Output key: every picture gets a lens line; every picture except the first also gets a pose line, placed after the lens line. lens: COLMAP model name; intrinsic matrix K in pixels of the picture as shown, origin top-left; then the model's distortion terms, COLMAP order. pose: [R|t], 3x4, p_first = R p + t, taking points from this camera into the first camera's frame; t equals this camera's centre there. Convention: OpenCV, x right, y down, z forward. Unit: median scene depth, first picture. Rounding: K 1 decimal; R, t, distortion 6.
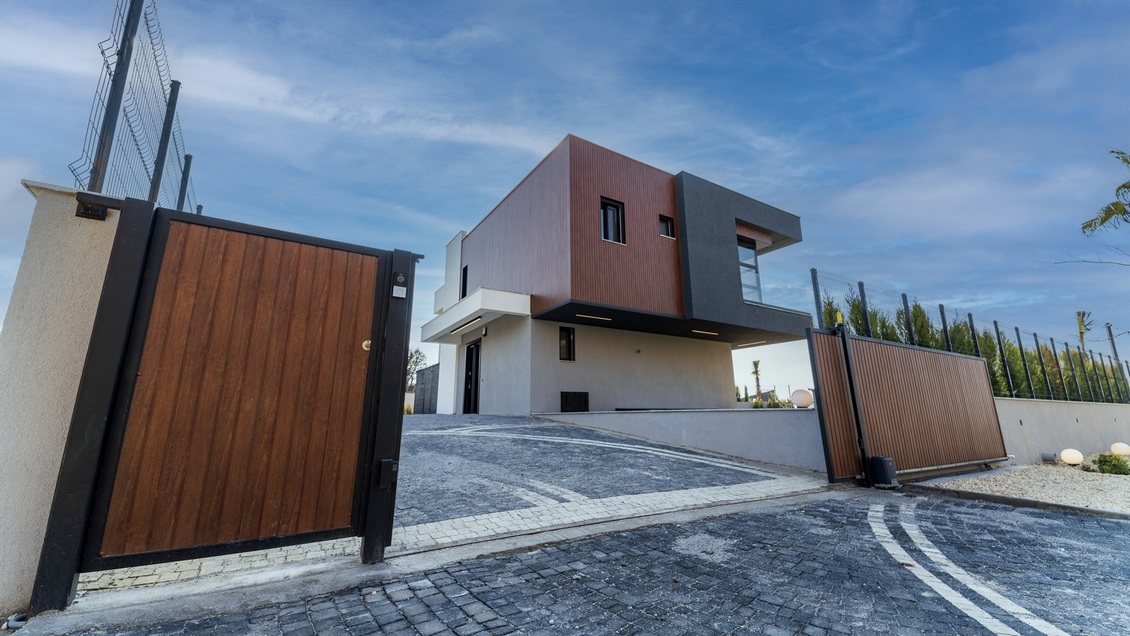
lens RADIAL K [[433.3, 0, 565.0], [0, 433.3, 318.0], [0, 0, 1]] dist [0.066220, -0.030128]
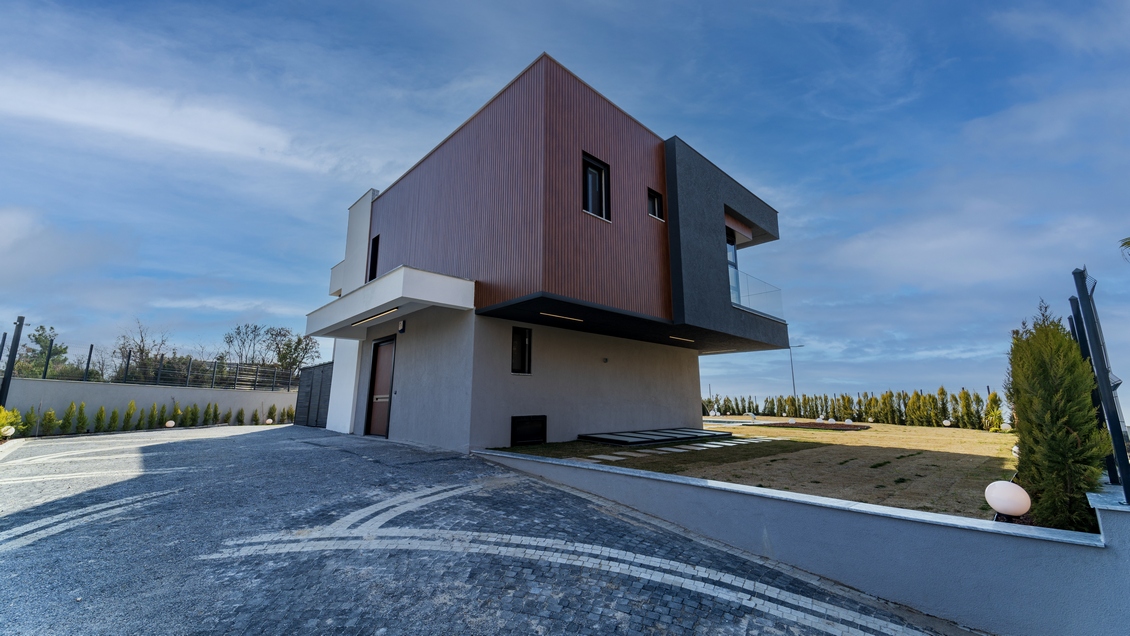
lens RADIAL K [[433.3, 0, 565.0], [0, 433.3, 318.0], [0, 0, 1]] dist [0.066220, -0.030128]
pose [[0.979932, 0.044765, 0.194241, -0.068181], [-0.050514, 0.998417, 0.024743, -0.017406], [-0.192826, -0.034059, 0.980642, 0.259184]]
